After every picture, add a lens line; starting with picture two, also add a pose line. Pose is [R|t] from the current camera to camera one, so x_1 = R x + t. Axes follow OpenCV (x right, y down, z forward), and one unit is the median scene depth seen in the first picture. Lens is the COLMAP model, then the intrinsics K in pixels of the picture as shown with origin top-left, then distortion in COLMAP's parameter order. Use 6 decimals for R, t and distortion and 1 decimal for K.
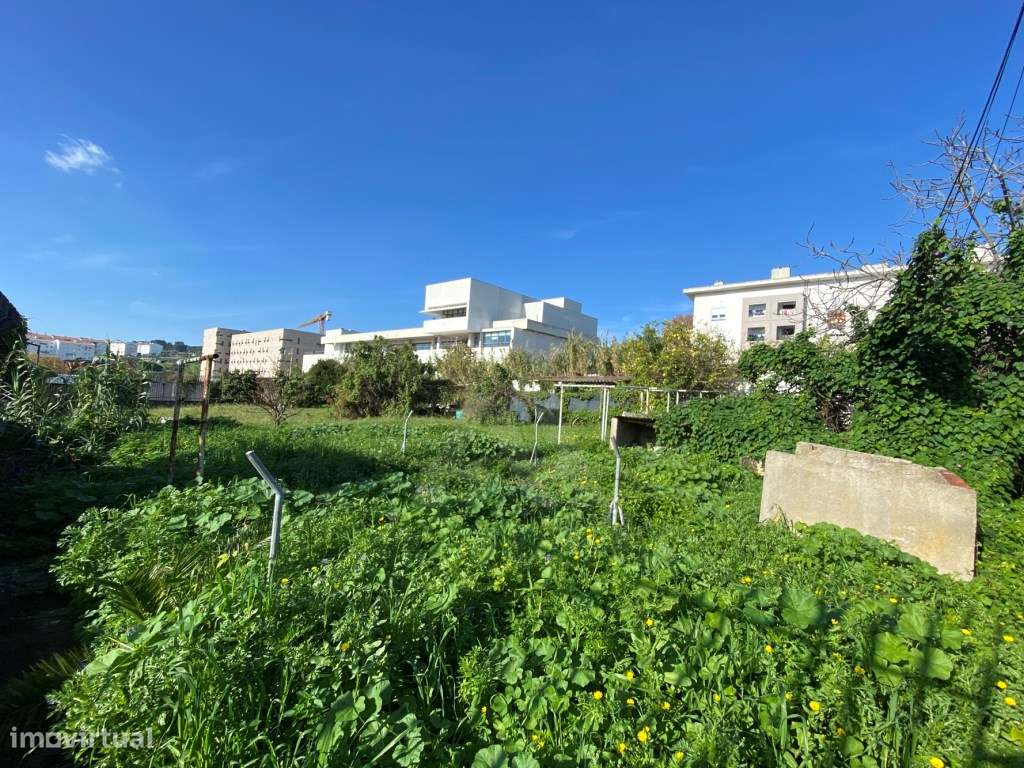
lens RADIAL K [[469.3, 0, 512.6], [0, 469.3, 386.5], [0, 0, 1]] dist [0.019402, -0.020697]
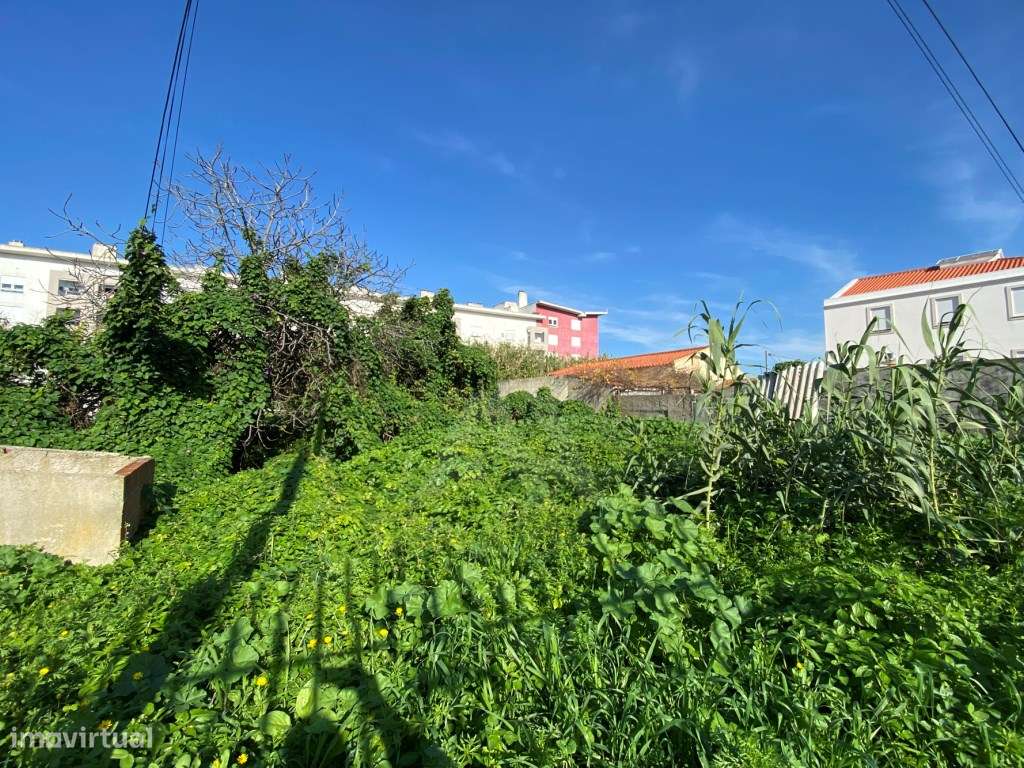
lens RADIAL K [[469.3, 0, 512.6], [0, 469.3, 386.5], [0, 0, 1]] dist [0.019402, -0.020697]
pose [[0.348007, 0.006049, 0.937472, 0.154789], [-0.013891, 0.999903, -0.001296, 0.004255], [-0.937389, -0.012571, 0.348058, -0.108463]]
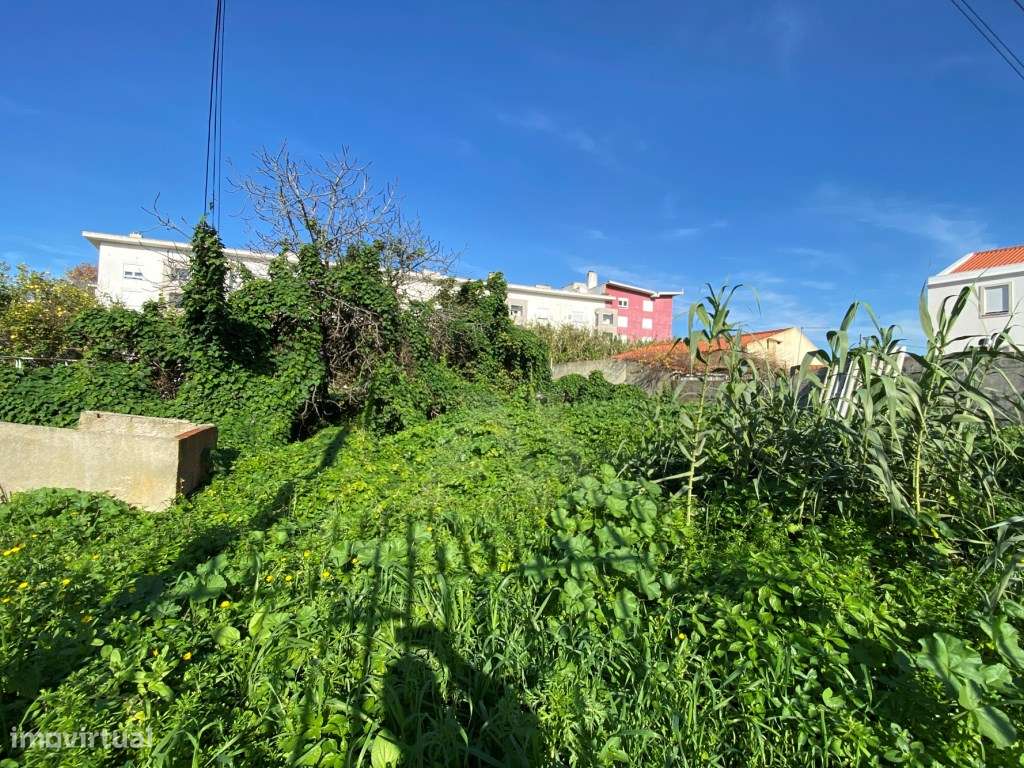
lens RADIAL K [[468.9, 0, 511.9], [0, 468.9, 390.1], [0, 0, 1]] dist [0.026814, -0.026162]
pose [[0.486593, -0.027187, 0.873206, 0.169772], [-0.029563, 0.998431, 0.047560, 0.002004], [-0.873129, -0.048957, 0.485025, -0.212989]]
